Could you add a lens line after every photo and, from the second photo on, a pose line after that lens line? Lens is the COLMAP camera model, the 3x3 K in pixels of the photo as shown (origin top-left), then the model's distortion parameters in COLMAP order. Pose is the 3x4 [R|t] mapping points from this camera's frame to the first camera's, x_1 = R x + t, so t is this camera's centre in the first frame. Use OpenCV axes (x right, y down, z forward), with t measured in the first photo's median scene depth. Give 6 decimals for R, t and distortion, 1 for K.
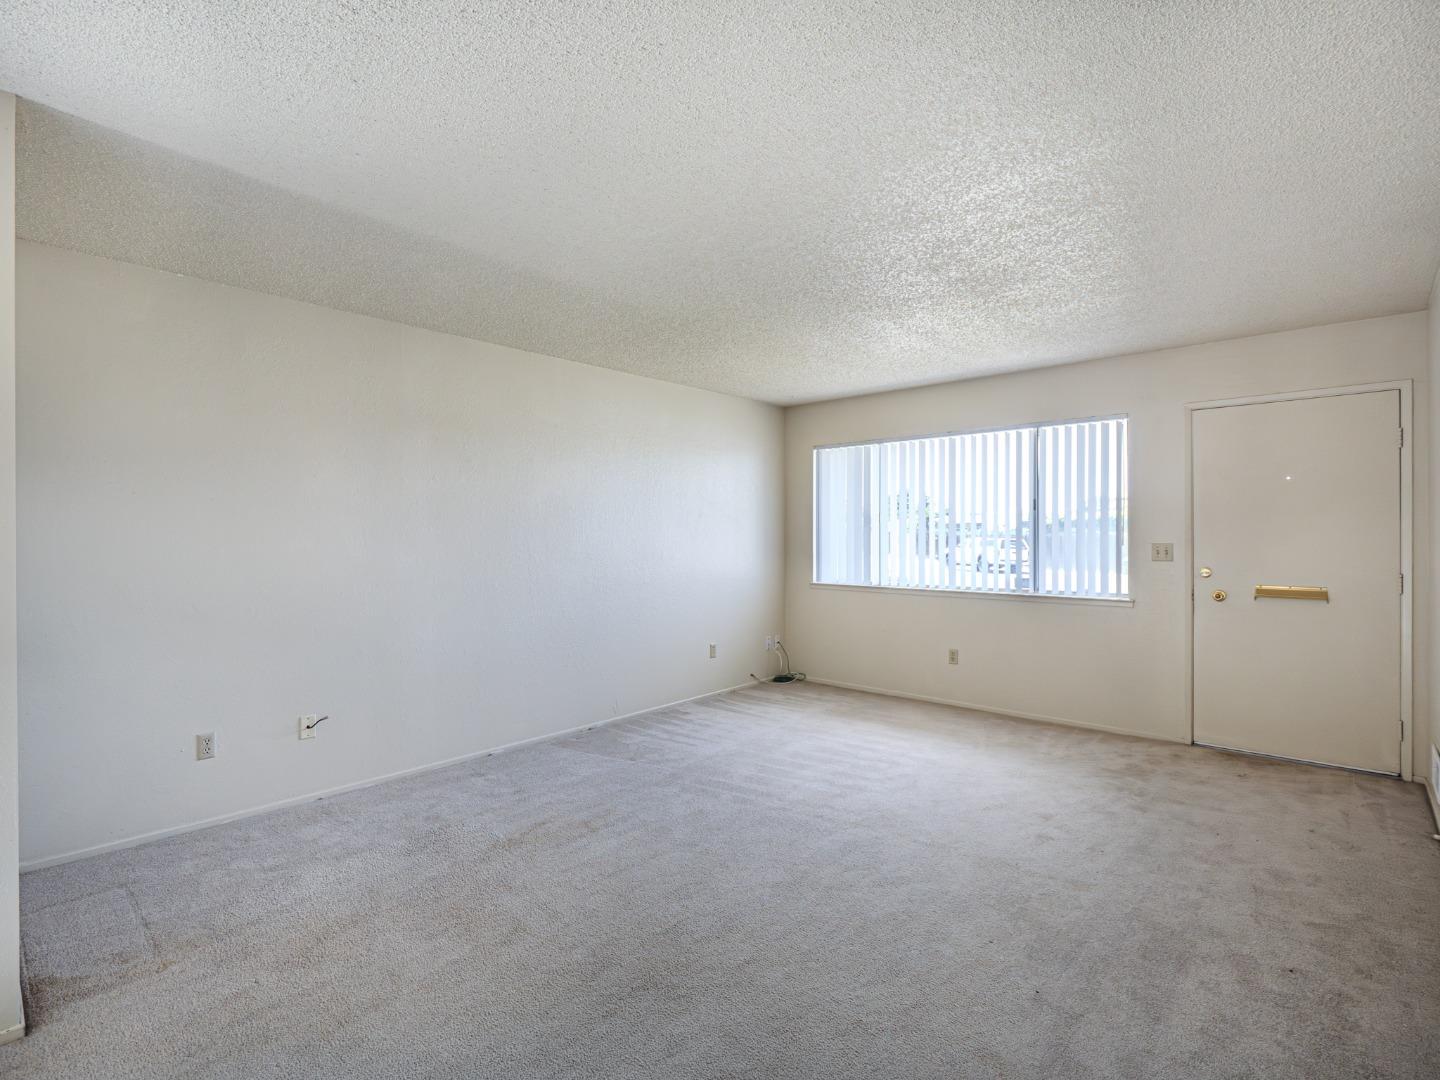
lens RADIAL K [[698.8, 0, 706.0], [0, 698.8, 531.9], [0, 0, 1]] dist [-0.001982, -0.004741]
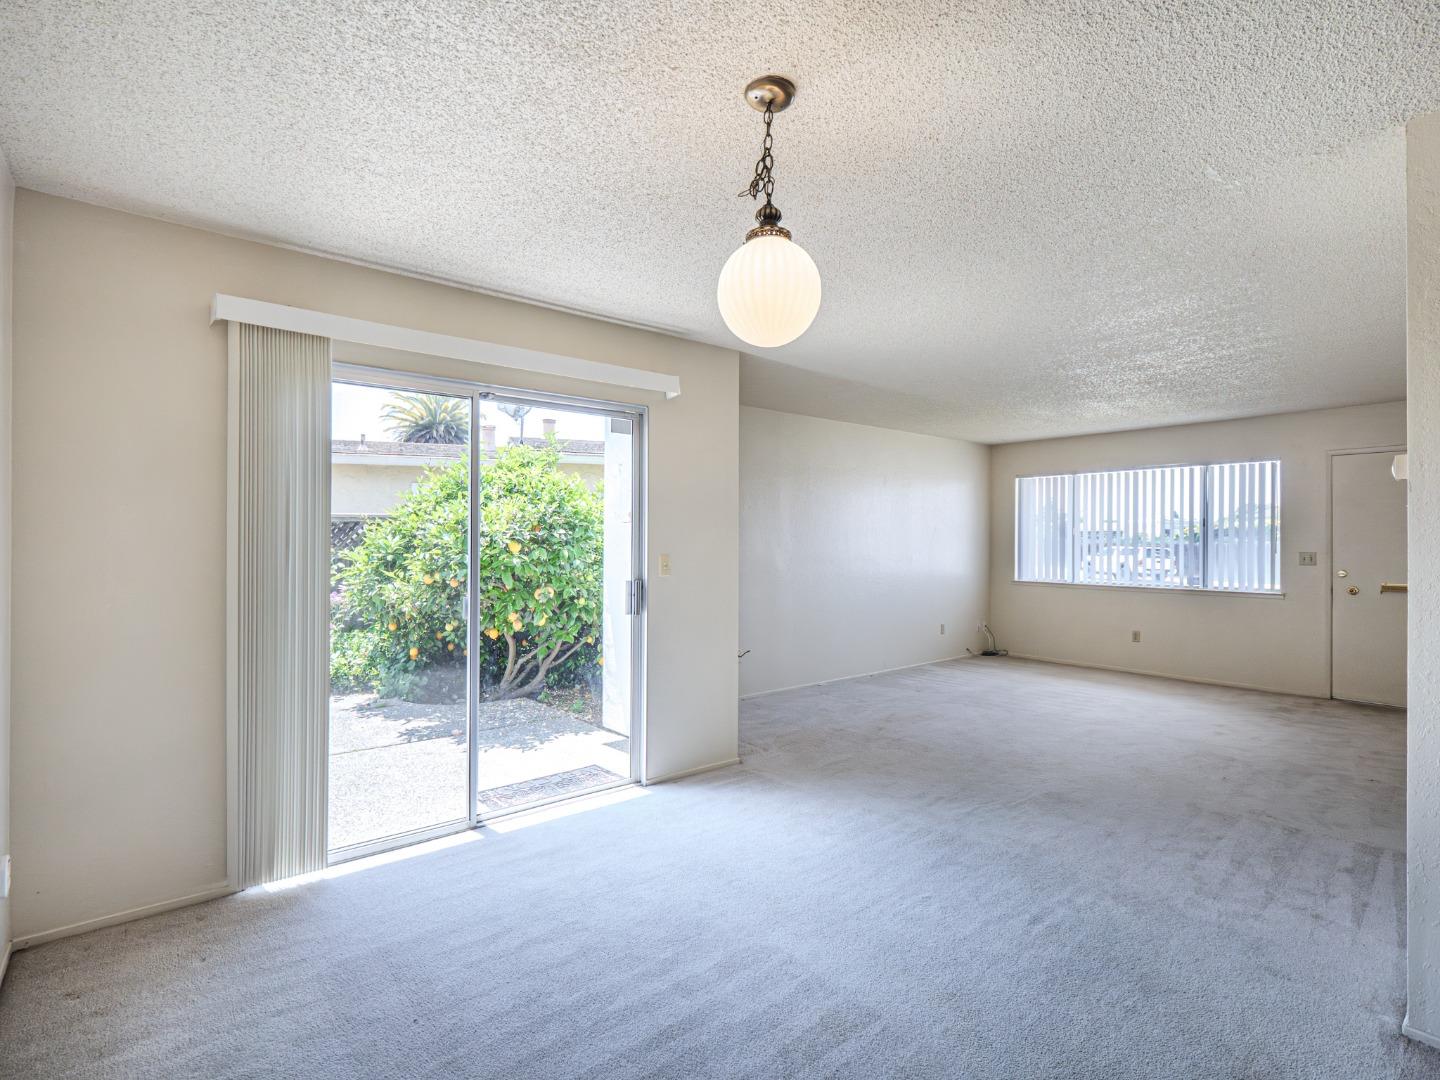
lens RADIAL K [[698.8, 0, 709.3], [0, 698.8, 536.6], [0, 0, 1]] dist [-0.001982, -0.004741]
pose [[0.988929, 0.005929, -0.148272, -0.266651], [-0.006072, 0.999981, -0.000516, -0.005937], [0.148266, 0.001410, 0.988947, -0.458342]]
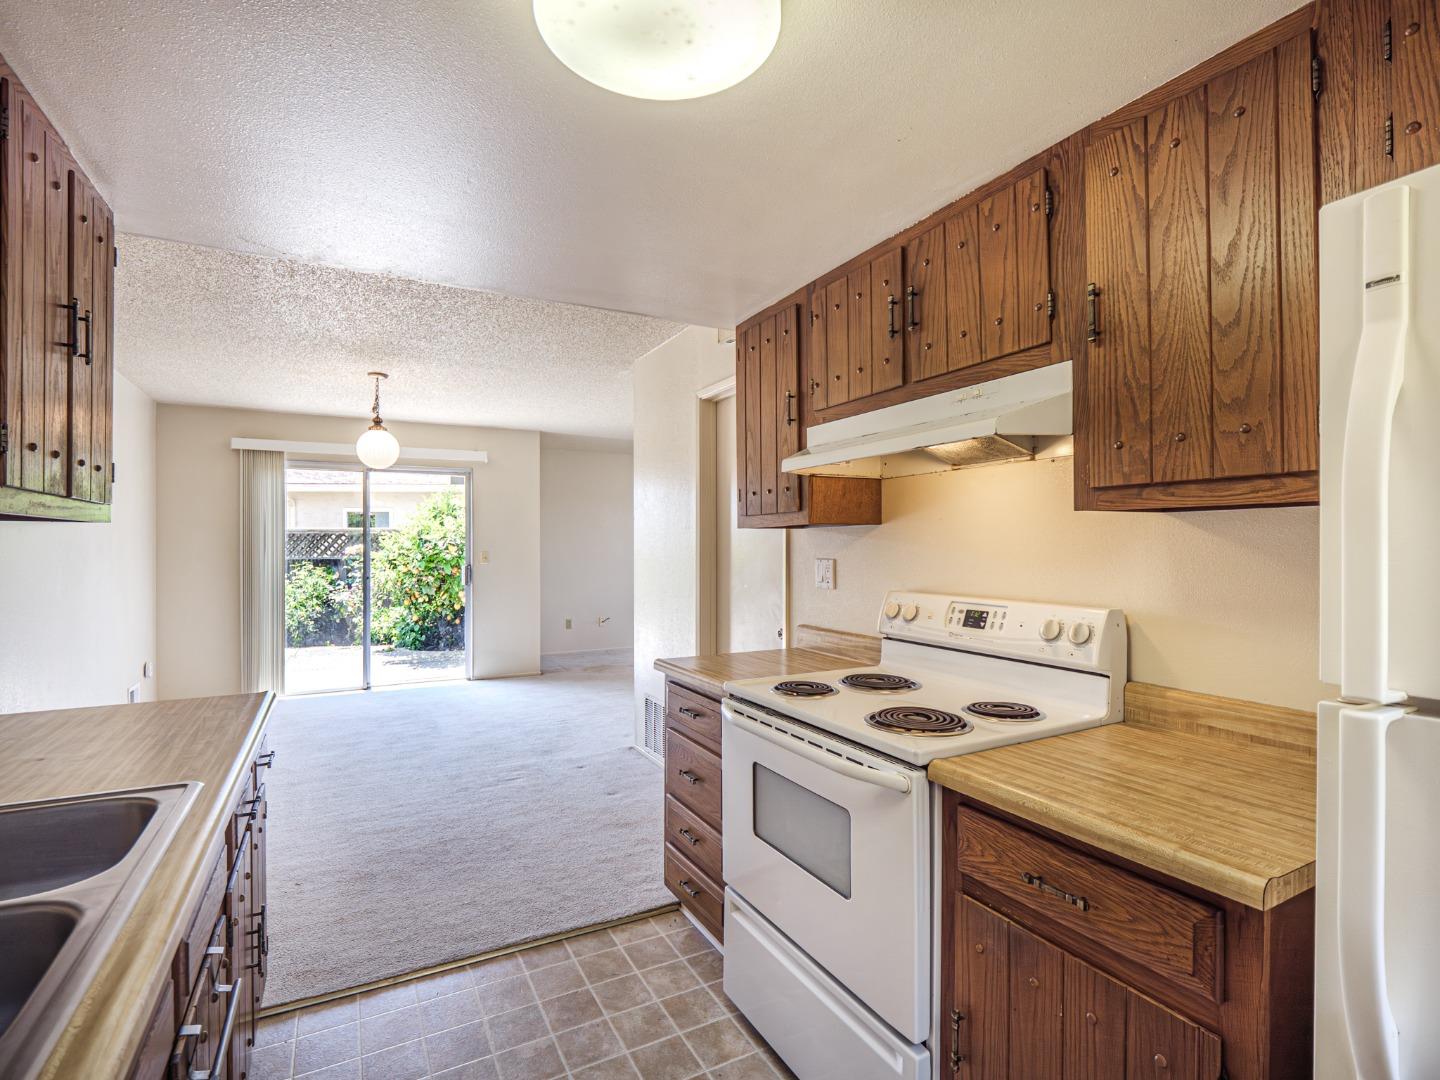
lens RADIAL K [[698.8, 0, 715.8], [0, 698.8, 548.6], [0, 0, 1]] dist [-0.001982, -0.004741]
pose [[0.943969, 0.000731, -0.330034, 0.440962], [0.001684, 0.999974, 0.007032, -0.001286], [0.330030, -0.007194, 0.943943, -0.840488]]
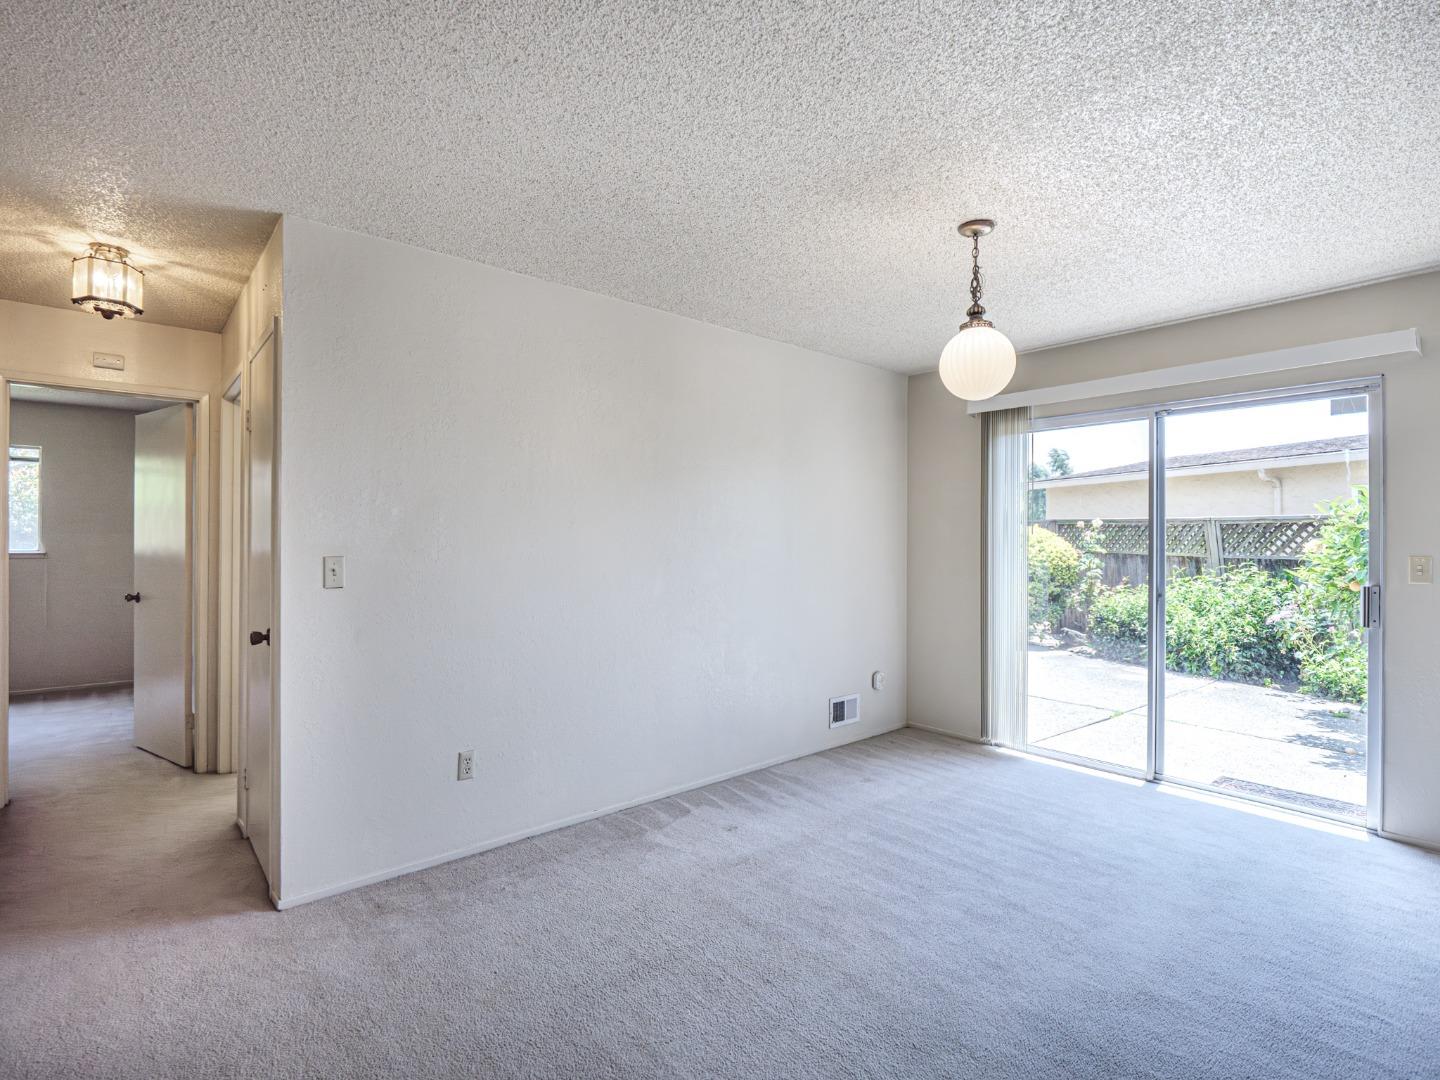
lens RADIAL K [[698.8, 0, 711.6], [0, 698.8, 540.0], [0, 0, 1]] dist [-0.001982, -0.004741]
pose [[-0.122726, 0.003045, -0.992436, 0.233536], [0.000133, 0.999995, 0.003052, -0.002360], [0.992441, 0.000243, -0.122726, -0.238765]]
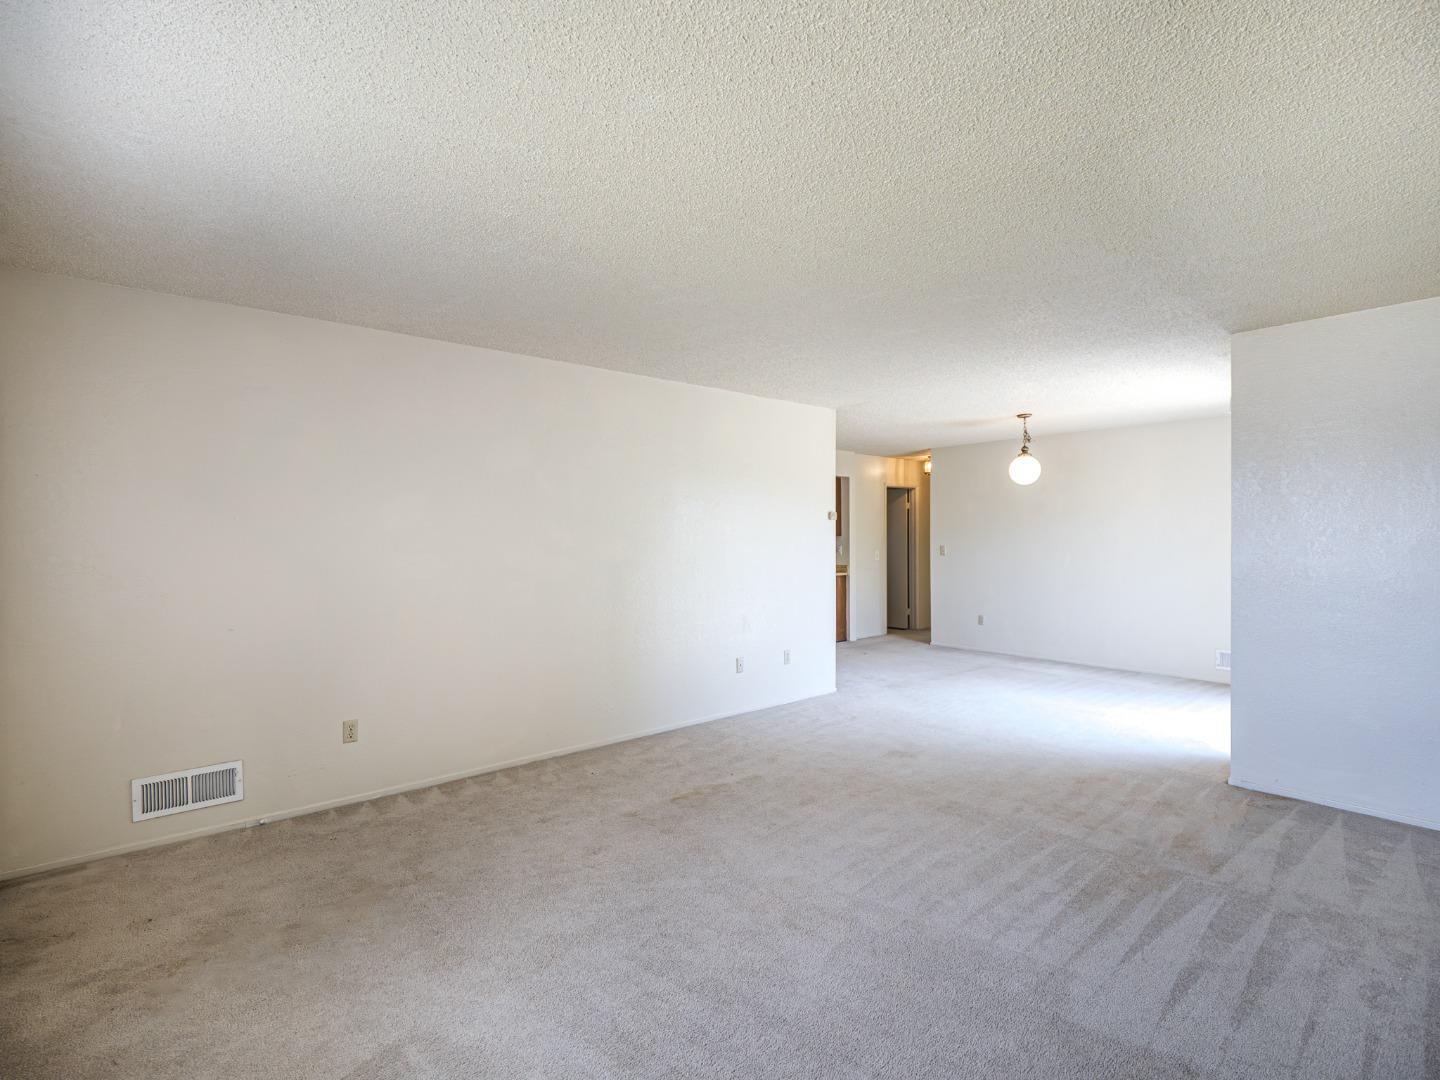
lens RADIAL K [[698.8, 0, 714.4], [0, 698.8, 539.6], [0, 0, 1]] dist [-0.001982, -0.004741]
pose [[-0.992037, 0.001810, 0.125936, 0.117459], [0.001575, 0.999997, -0.001969, -0.005830], [-0.125940, -0.001755, -0.992036, 1.177820]]
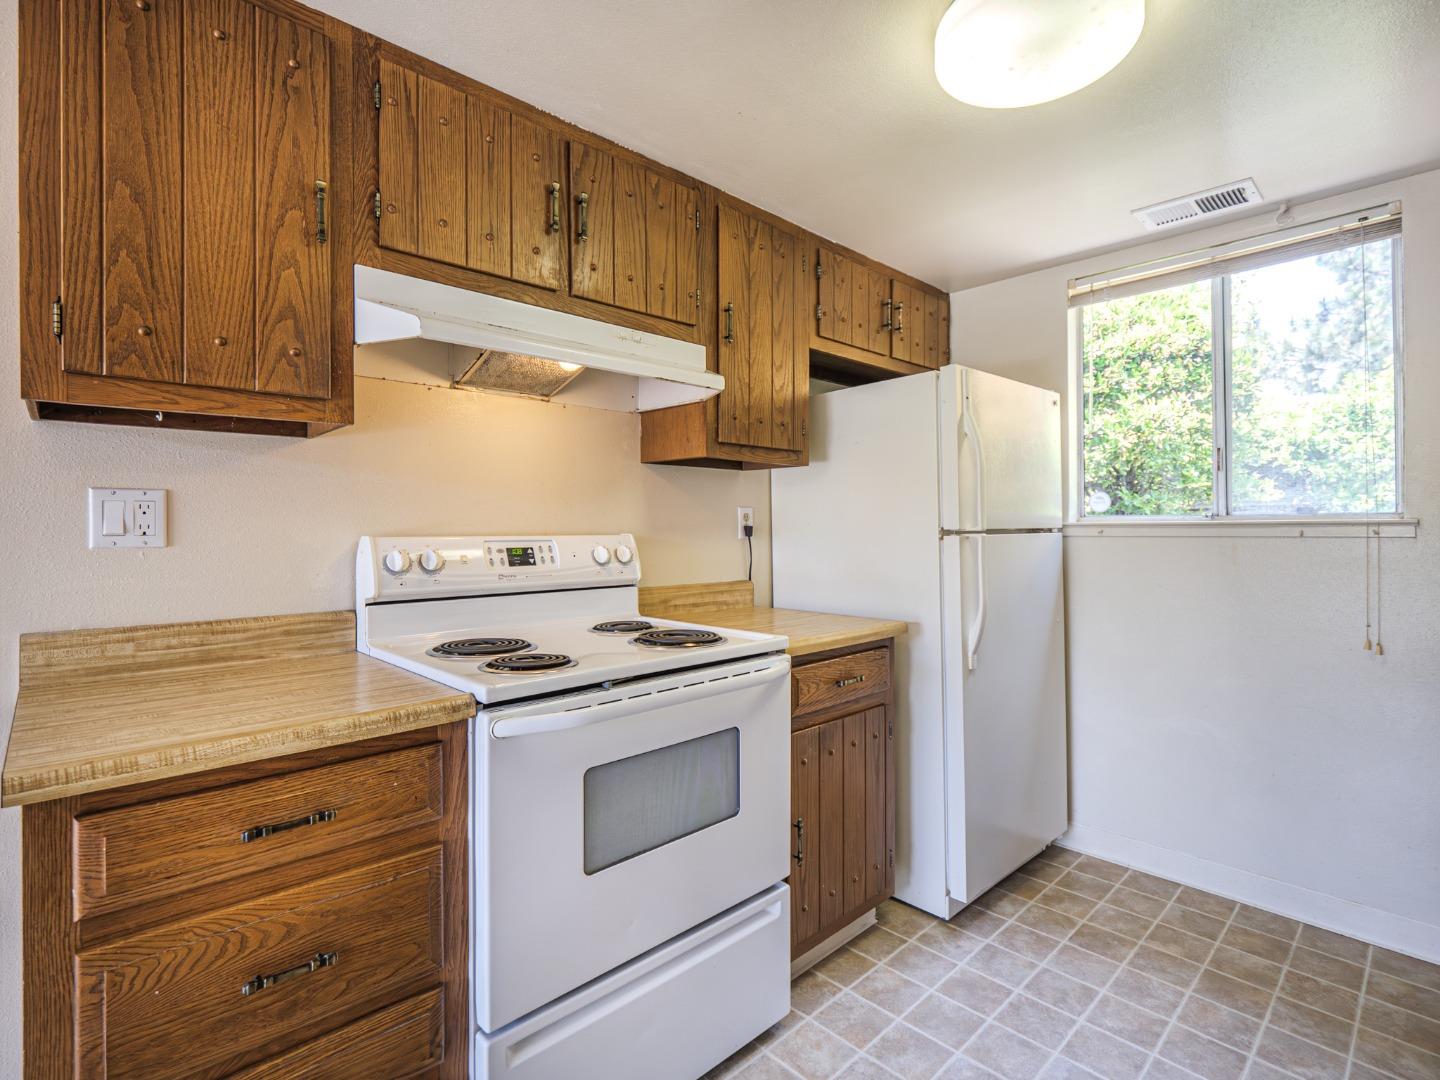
lens RADIAL K [[698.8, 0, 709.2], [0, 698.8, 524.3], [0, 0, 1]] dist [-0.001982, -0.004741]
pose [[0.076353, 0.004411, 0.997071, 0.089557], [0.001129, 0.999989, -0.004510, 0.025831], [-0.997080, 0.001470, 0.076347, -0.551058]]
